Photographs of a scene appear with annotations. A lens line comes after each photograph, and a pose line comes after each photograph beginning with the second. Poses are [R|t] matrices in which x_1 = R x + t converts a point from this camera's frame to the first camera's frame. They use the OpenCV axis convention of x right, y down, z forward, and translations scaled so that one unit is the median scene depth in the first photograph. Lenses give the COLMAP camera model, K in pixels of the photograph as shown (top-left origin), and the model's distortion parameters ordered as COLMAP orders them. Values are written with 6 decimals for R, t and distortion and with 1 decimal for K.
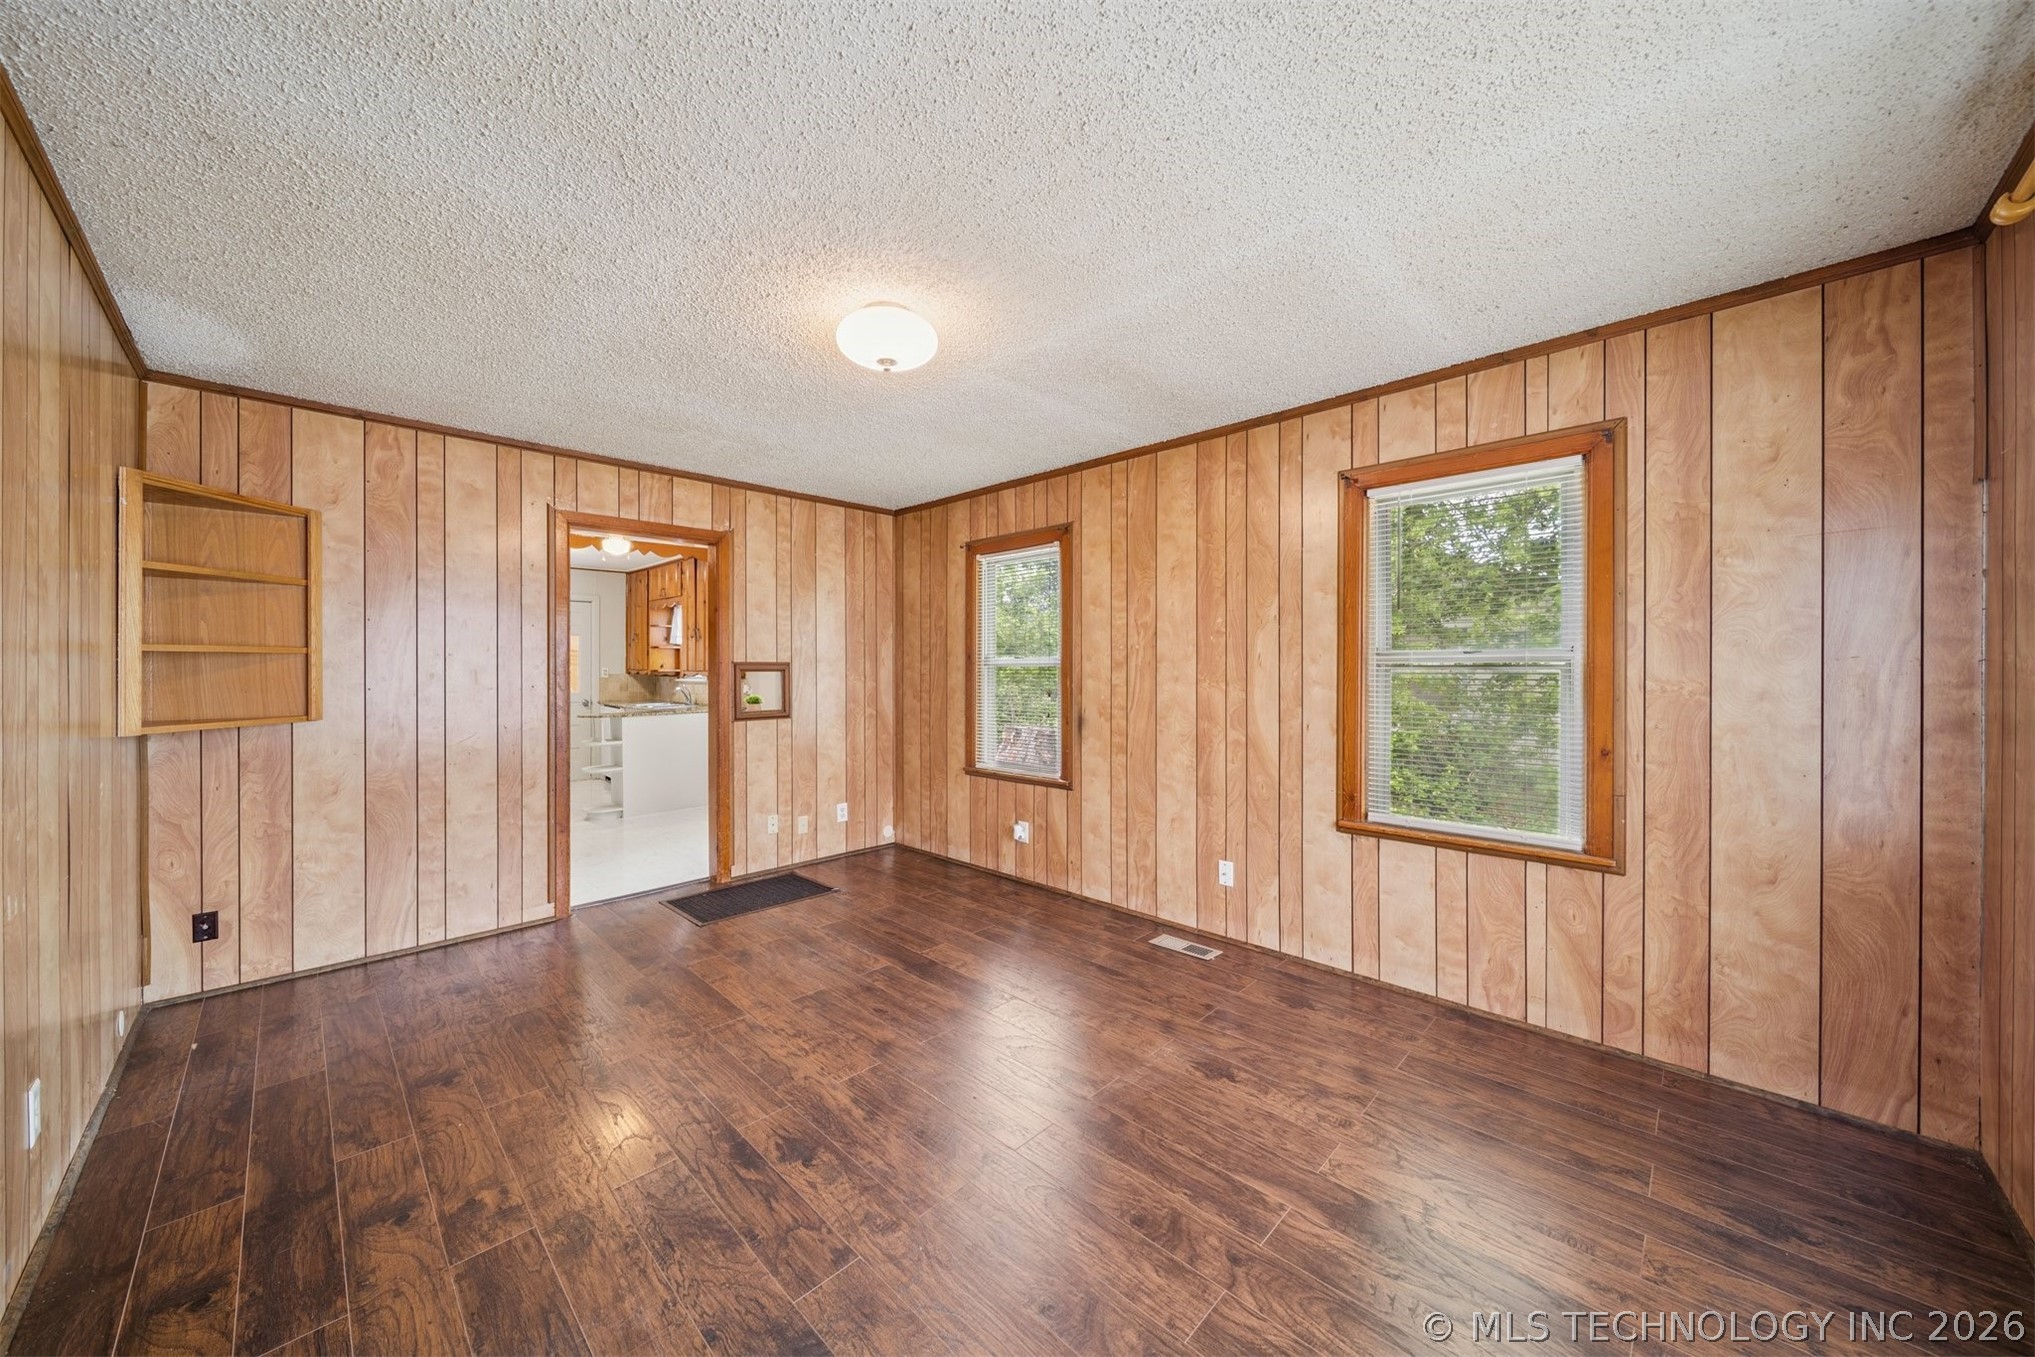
lens RADIAL K [[708.9, 0, 1003.4], [0, 708.9, 670.2], [0, 0, 1]] dist [-0.000343, -0.000111]
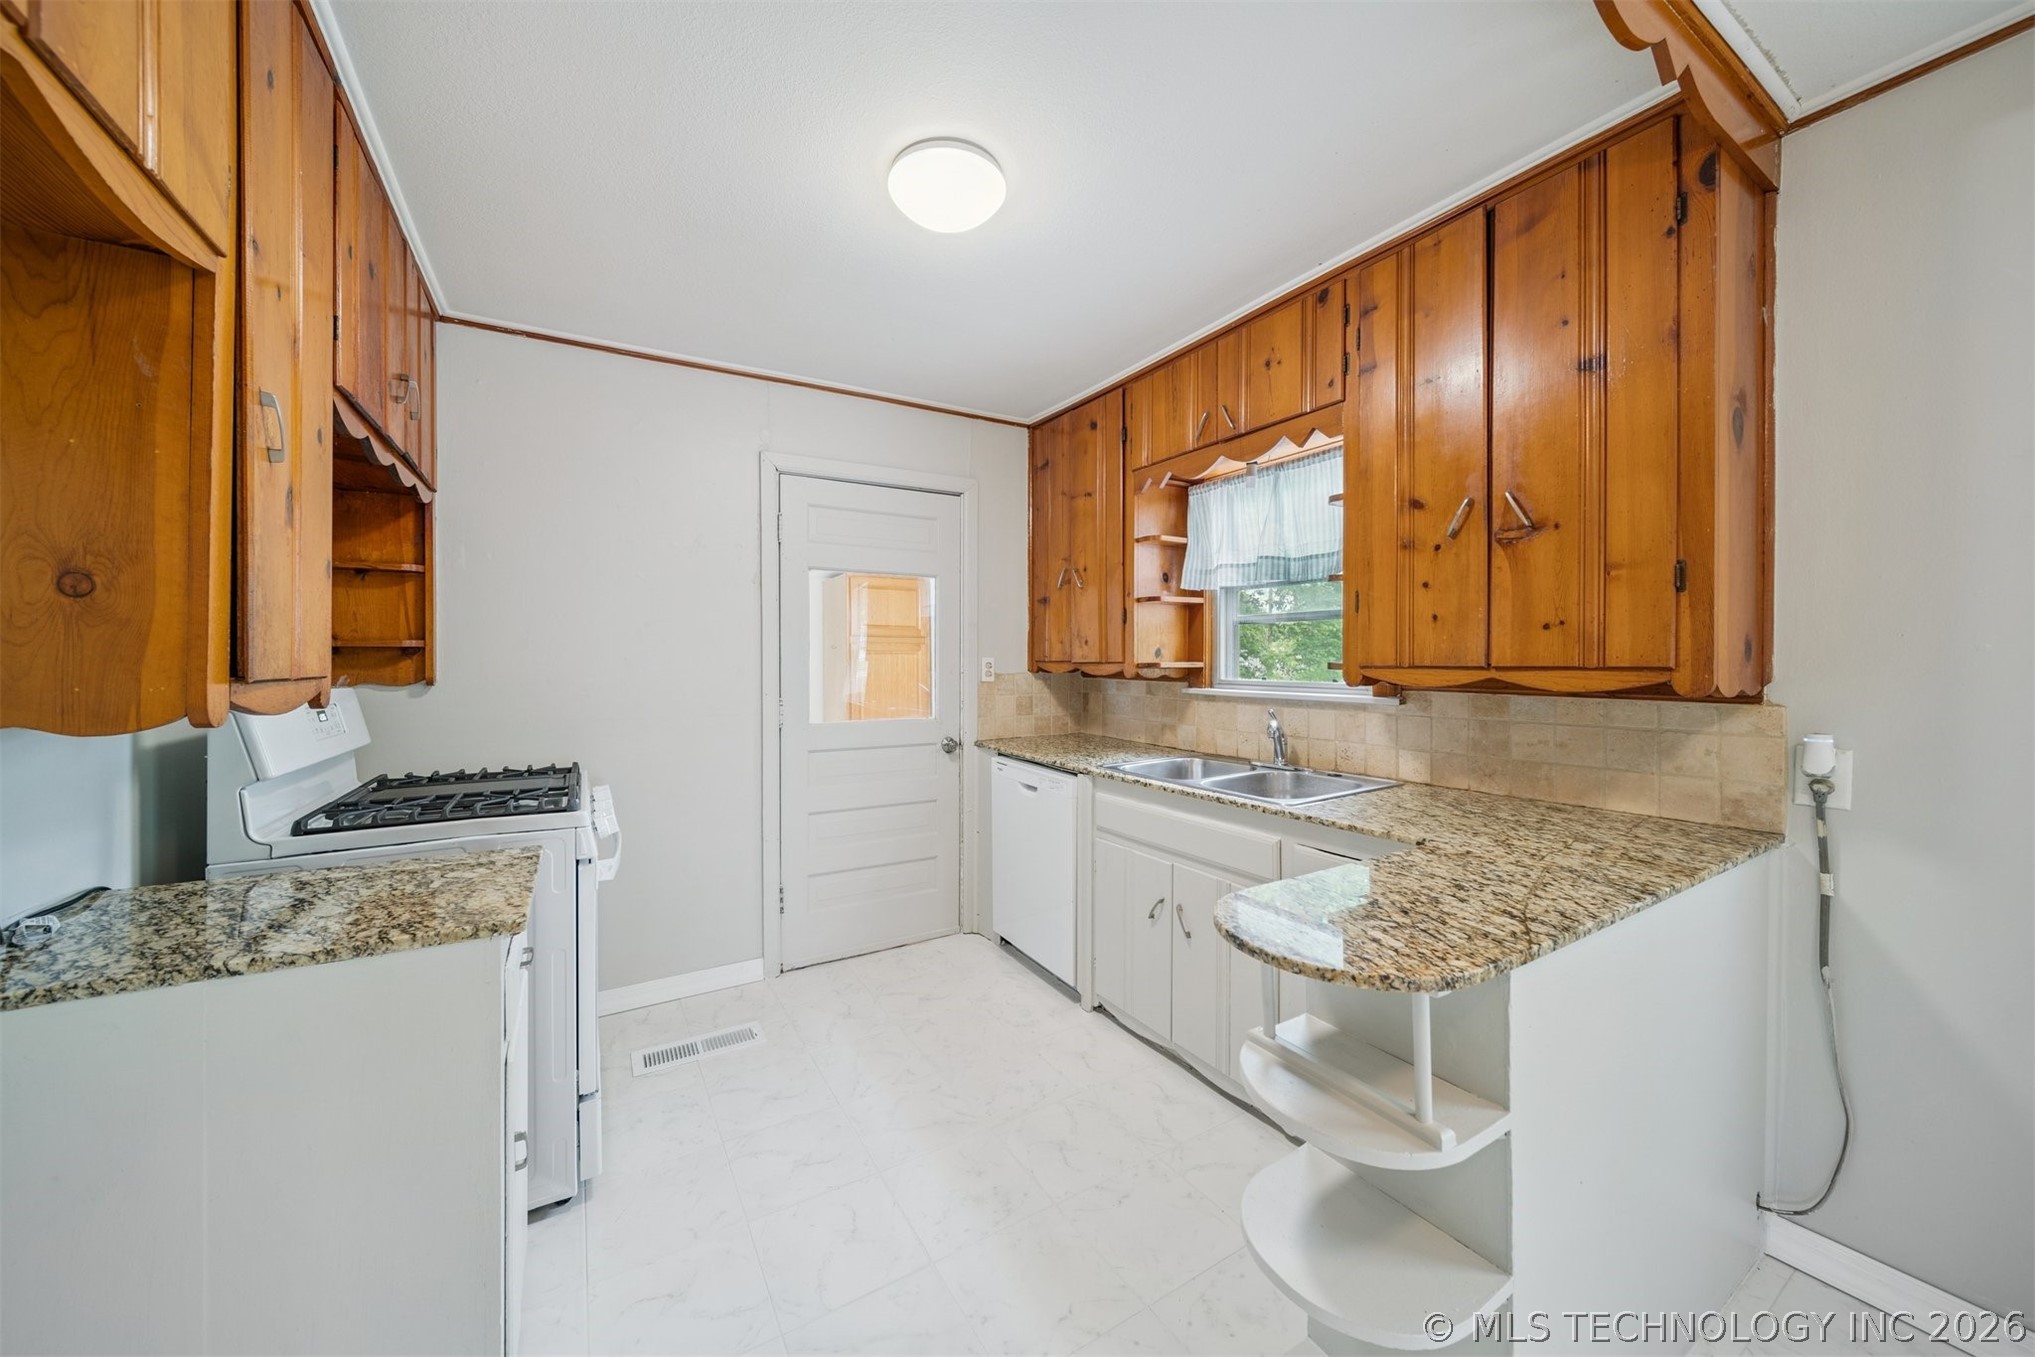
lens RADIAL K [[719.4, 0, 1004.0], [0, 719.4, 661.2], [0, 0, 1]] dist [-0.001476, -0.000376]
pose [[0.967129, -0.002621, -0.254273, -1.042089], [0.002196, 0.999996, -0.001954, -0.002050], [0.254277, 0.001331, 0.967130, 1.404719]]
